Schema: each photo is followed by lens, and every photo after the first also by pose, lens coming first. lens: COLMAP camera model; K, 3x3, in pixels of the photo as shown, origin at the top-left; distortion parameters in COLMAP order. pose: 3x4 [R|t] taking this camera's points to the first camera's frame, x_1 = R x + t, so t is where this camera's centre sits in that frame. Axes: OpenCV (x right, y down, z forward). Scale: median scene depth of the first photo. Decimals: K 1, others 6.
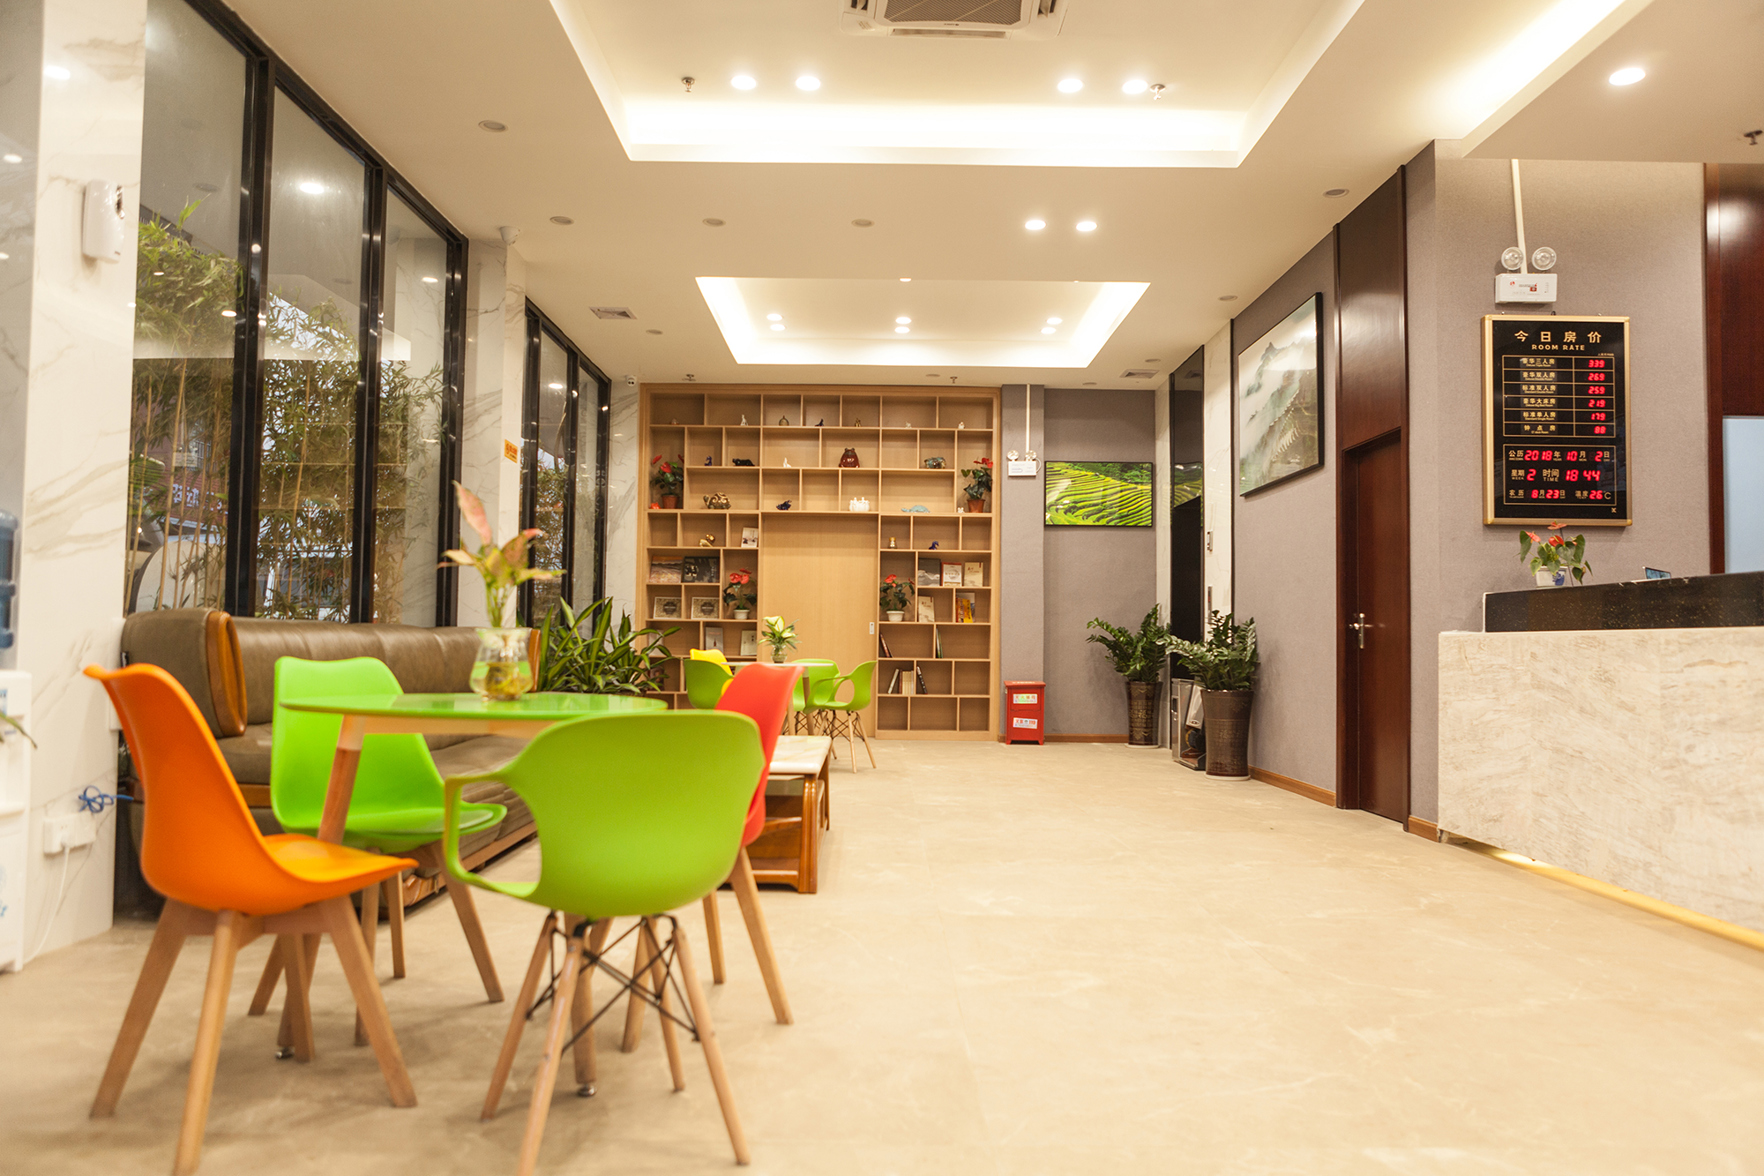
lens RADIAL K [[1187.6, 0, 883.1], [0, 1187.6, 600.5], [0, 0, 1]] dist [-0.039664, 0.038368]
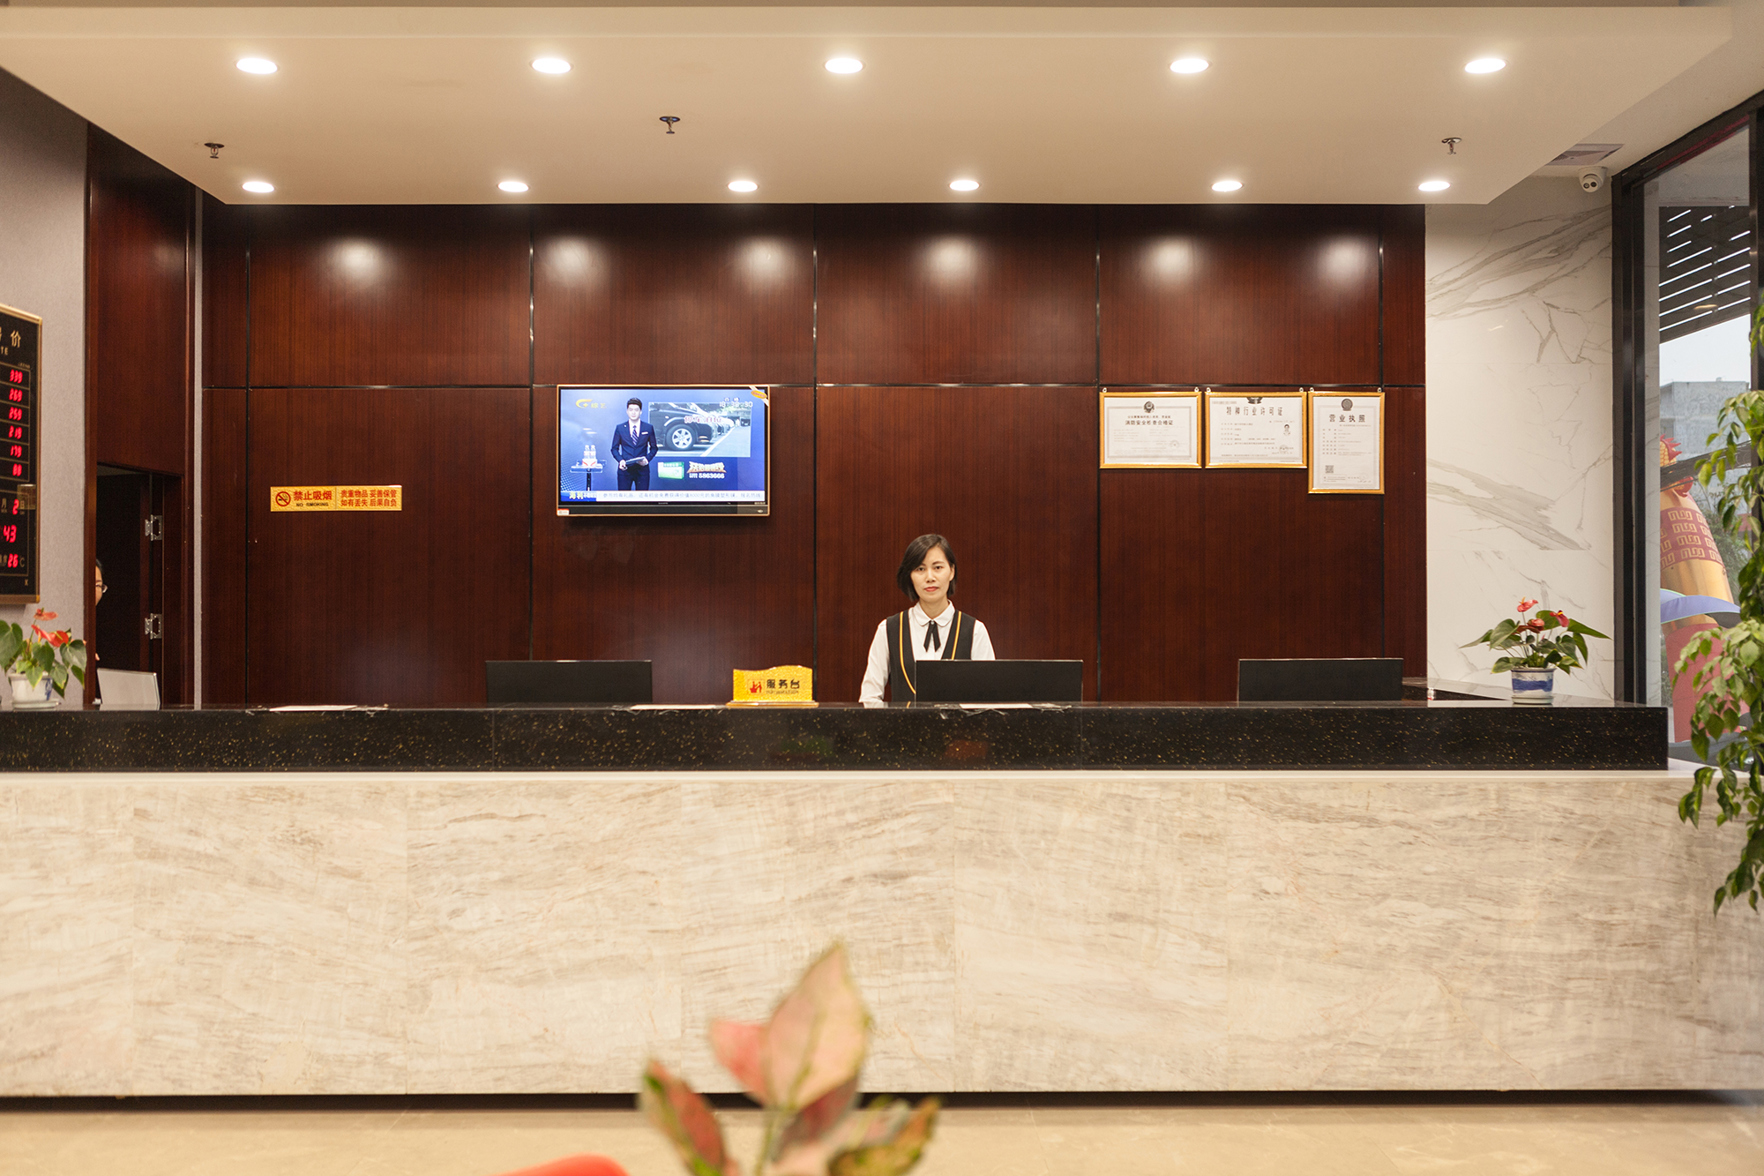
lens RADIAL K [[1601.7, 0, 878.5], [0, 1601.7, 590.7], [0, 0, 1]] dist [0.001180, 0.000000]
pose [[0.012852, -0.001663, 0.999916, -0.358874], [-0.032116, 0.999482, 0.002075, -0.089843], [-0.999402, -0.032140, 0.012792, 0.455066]]
